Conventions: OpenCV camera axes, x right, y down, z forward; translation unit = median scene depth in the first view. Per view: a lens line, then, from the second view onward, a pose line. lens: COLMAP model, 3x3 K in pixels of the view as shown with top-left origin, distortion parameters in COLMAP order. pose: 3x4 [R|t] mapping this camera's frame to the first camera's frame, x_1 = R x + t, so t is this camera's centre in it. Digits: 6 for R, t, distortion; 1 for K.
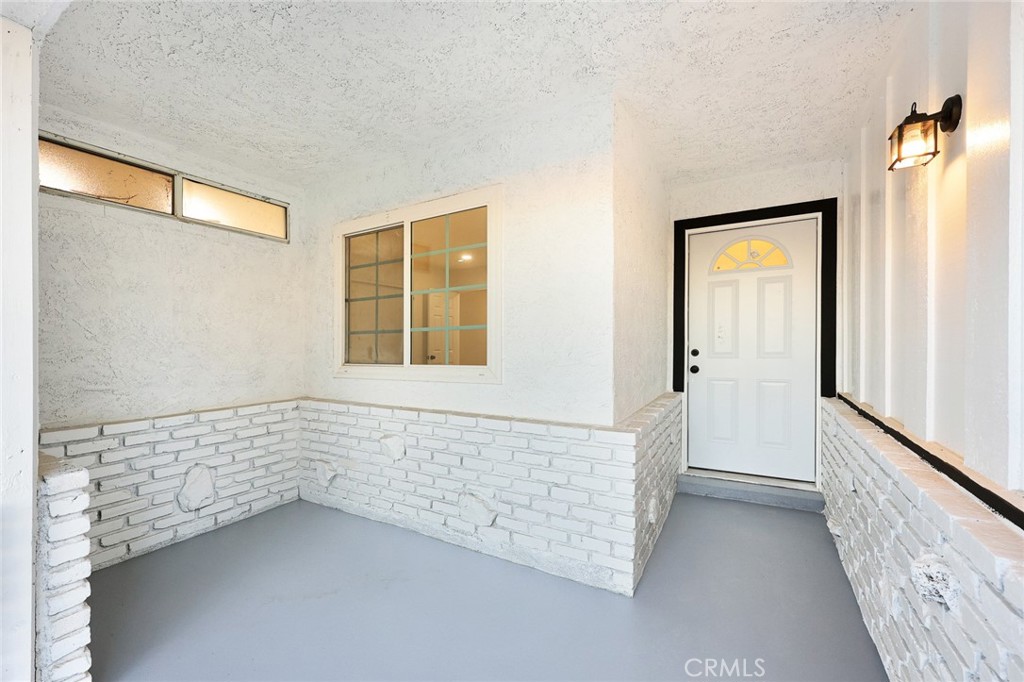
lens RADIAL K [[421.5, 0, 516.1], [0, 421.5, 349.3], [0, 0, 1]] dist [-0.006628, 0.000109]
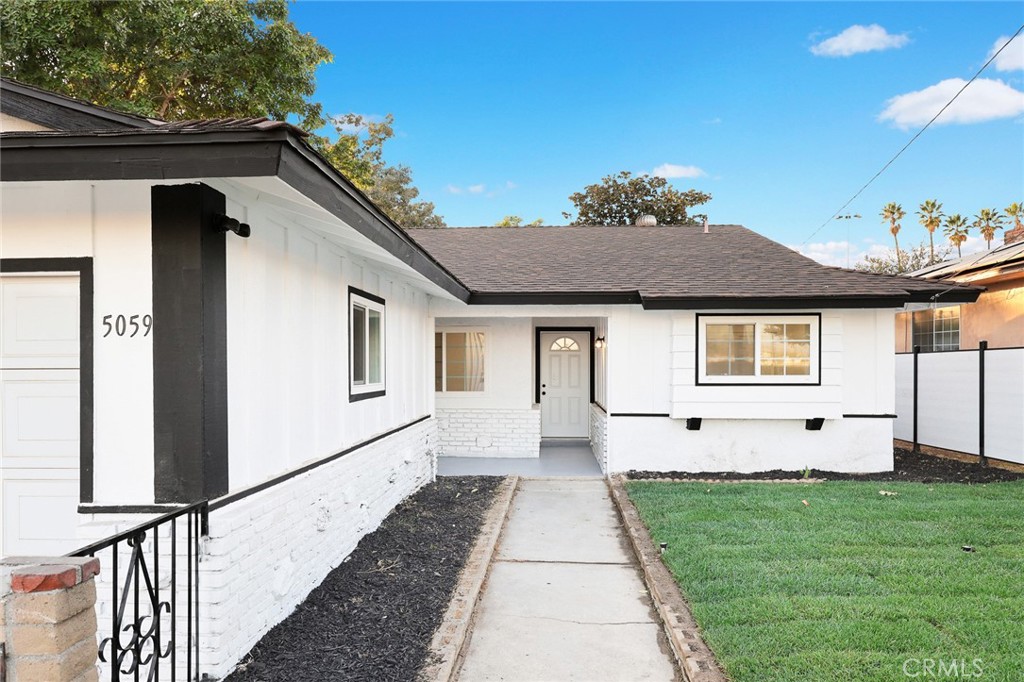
lens RADIAL K [[705.7, 0, 509.8], [0, 705.7, 341.4], [0, 0, 1]] dist [0.000759, 0.000010]
pose [[0.895902, 0.025730, 0.443506, -1.439340], [-0.001620, 0.998504, -0.054657, -0.023338], [-0.444249, 0.048249, 0.894603, -2.338021]]
